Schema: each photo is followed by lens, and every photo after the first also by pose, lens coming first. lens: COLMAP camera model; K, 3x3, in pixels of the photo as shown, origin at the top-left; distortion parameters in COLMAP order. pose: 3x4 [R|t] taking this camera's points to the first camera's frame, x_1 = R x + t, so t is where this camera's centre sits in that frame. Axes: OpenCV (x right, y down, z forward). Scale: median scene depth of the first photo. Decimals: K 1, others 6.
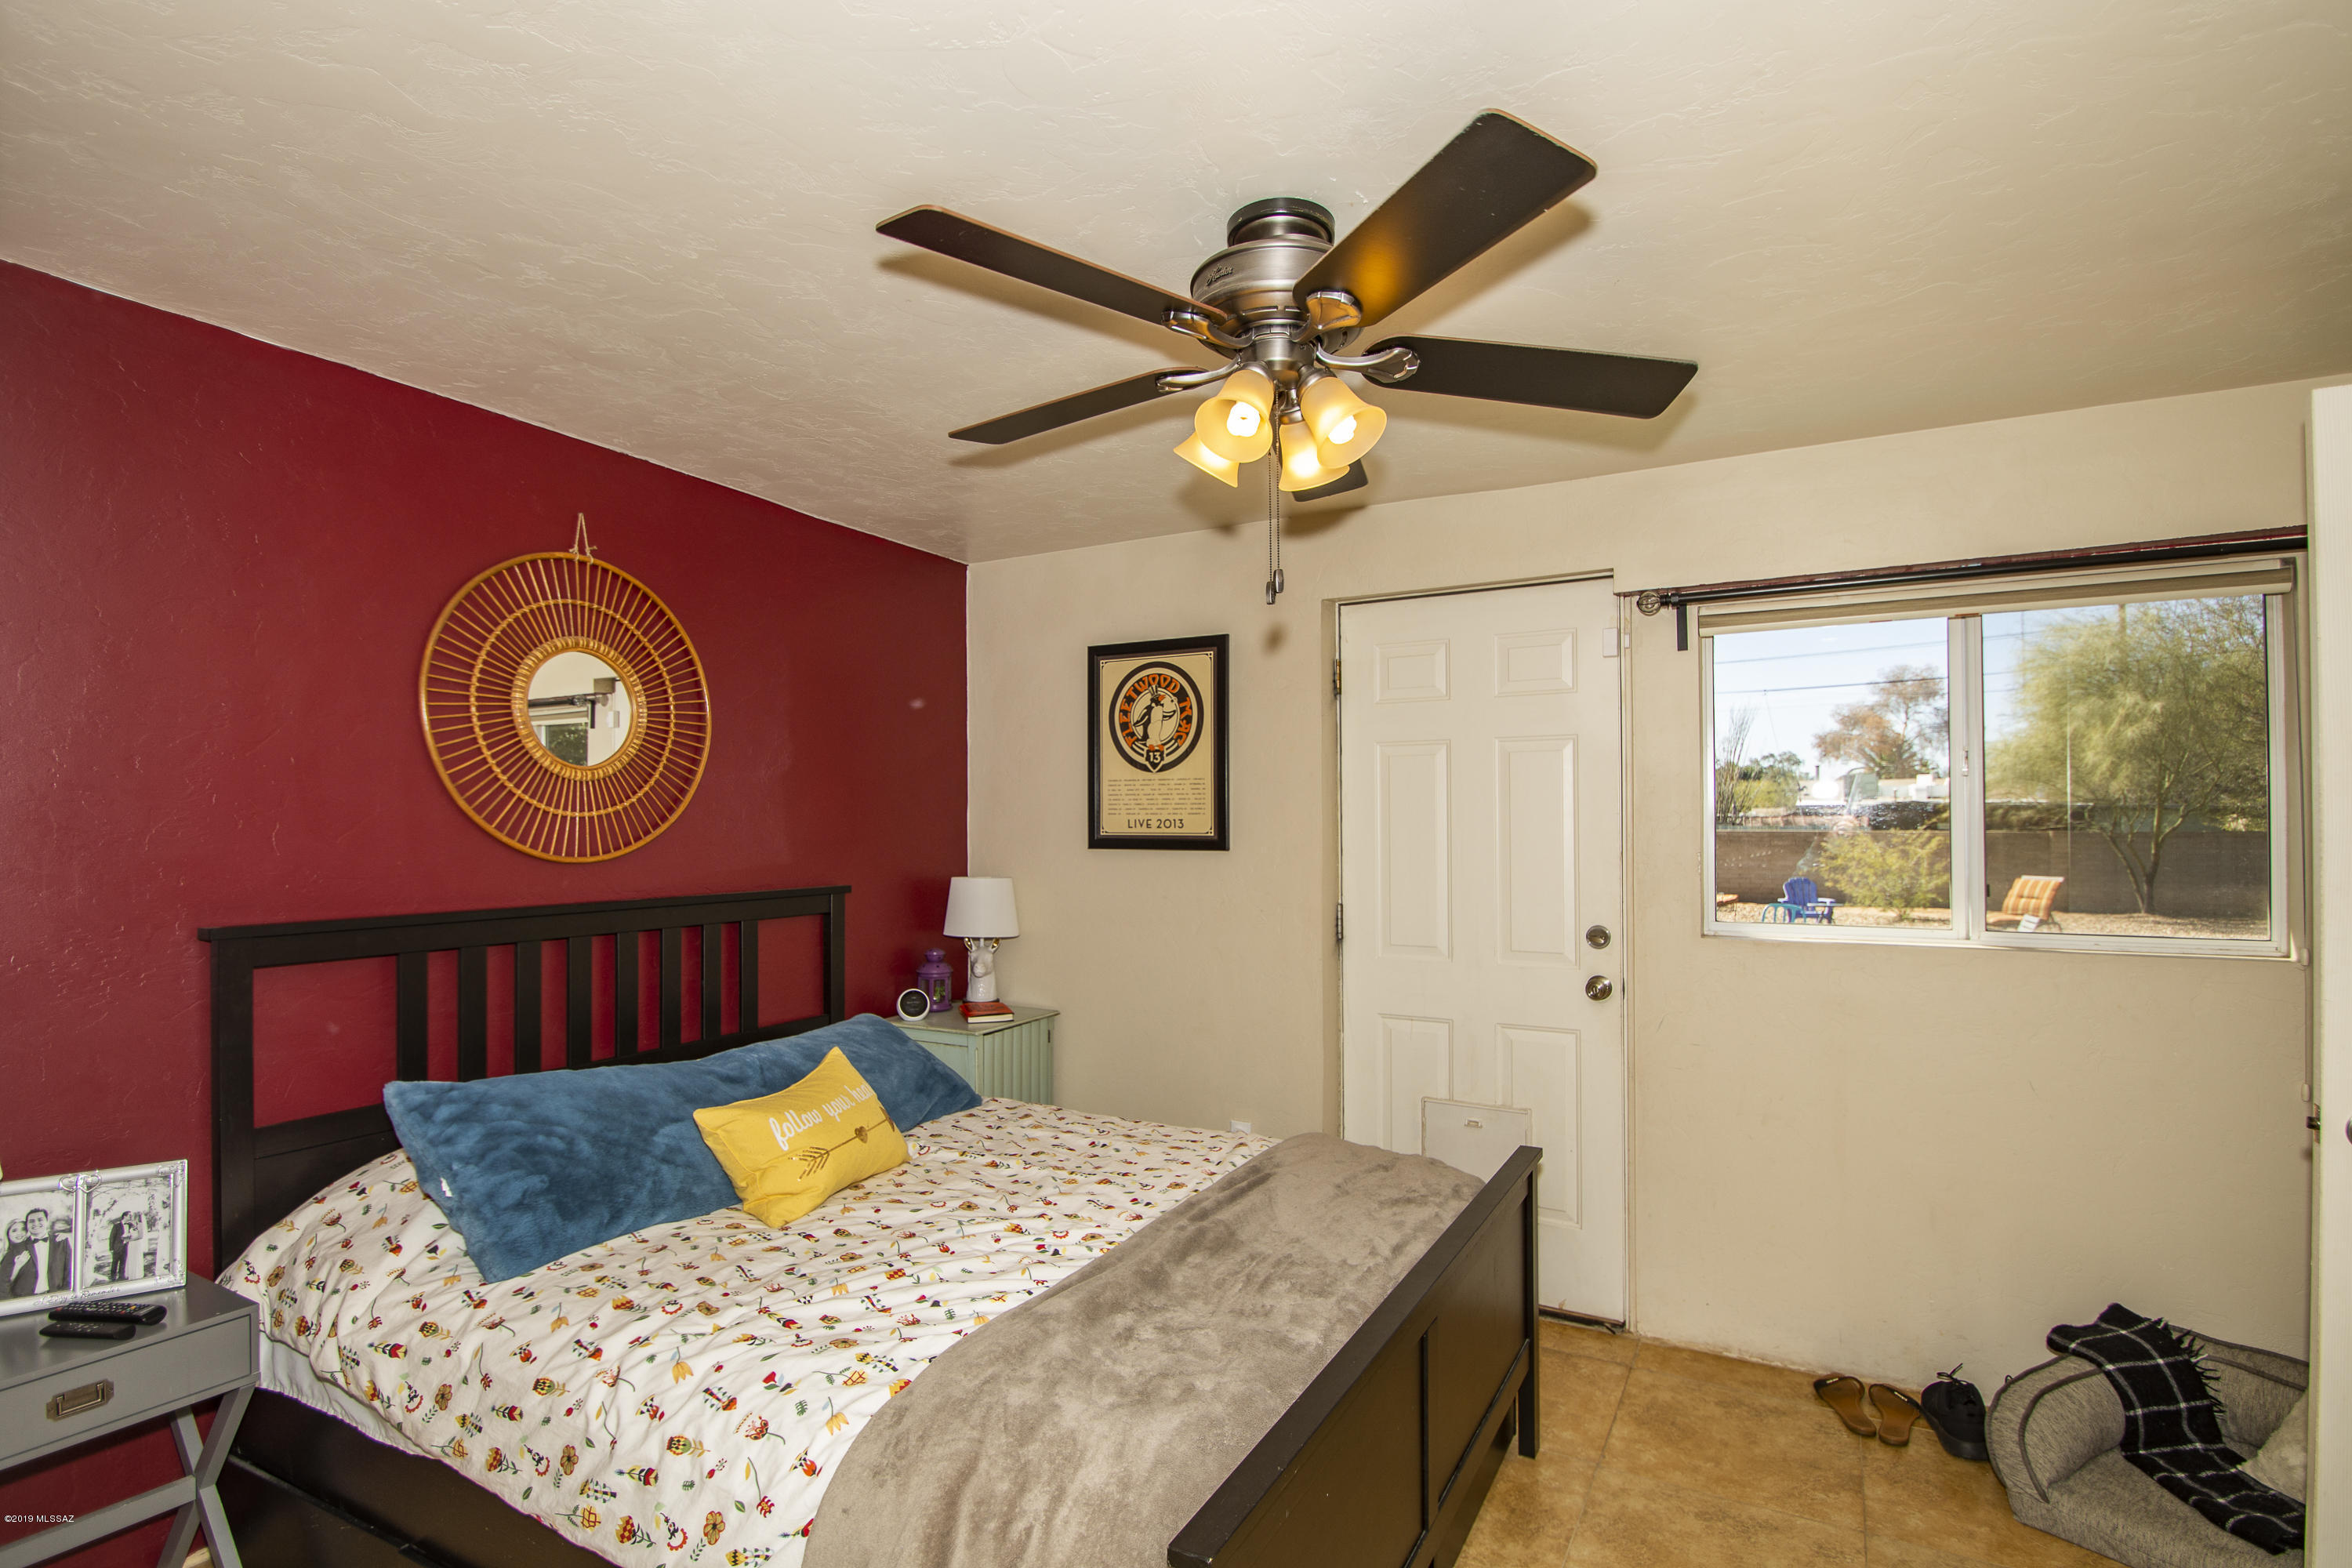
lens RADIAL K [[1167.3, 0, 1175.3], [0, 1167.3, 802.8], [0, 0, 1]] dist [-0.014213, -0.001642]
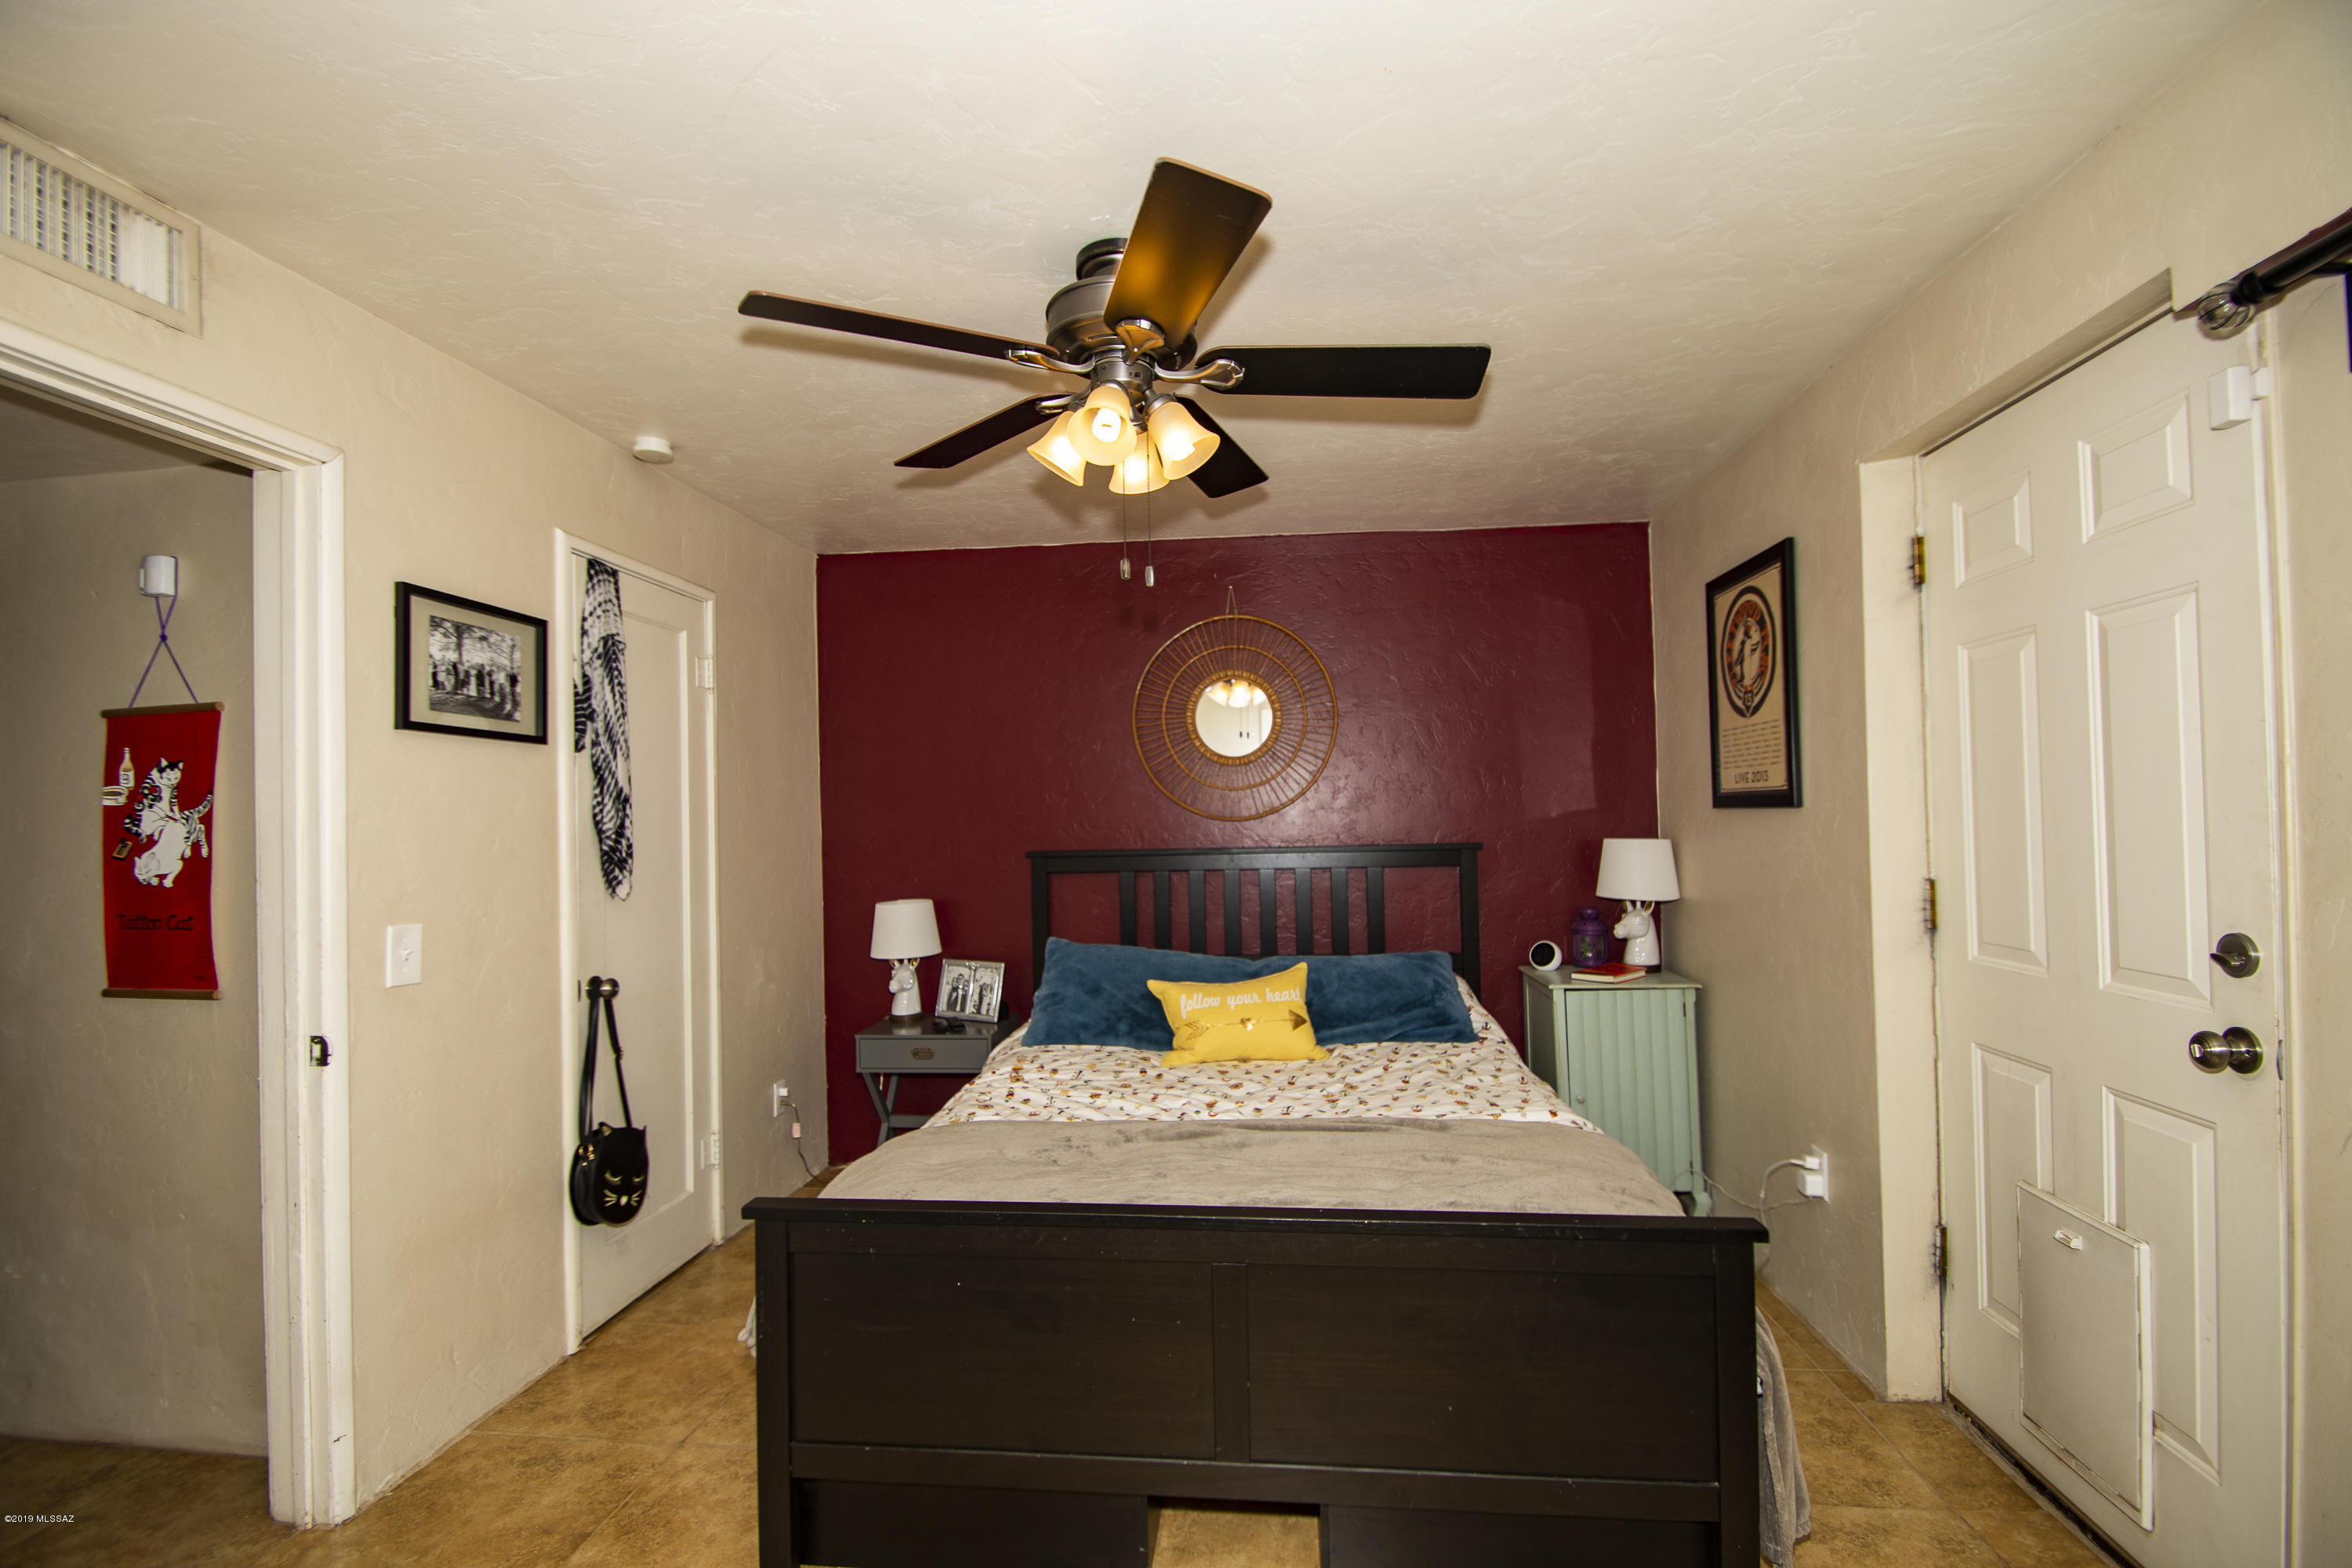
lens RADIAL K [[1067.4, 0, 1176.5], [0, 1067.4, 797.4], [0, 0, 1]] dist [0.001935, -0.005084]
pose [[0.373824, -0.023501, -0.927202, 0.567031], [0.035773, 0.999300, -0.010906, 0.027054], [0.926809, -0.029092, 0.374404, 0.327708]]
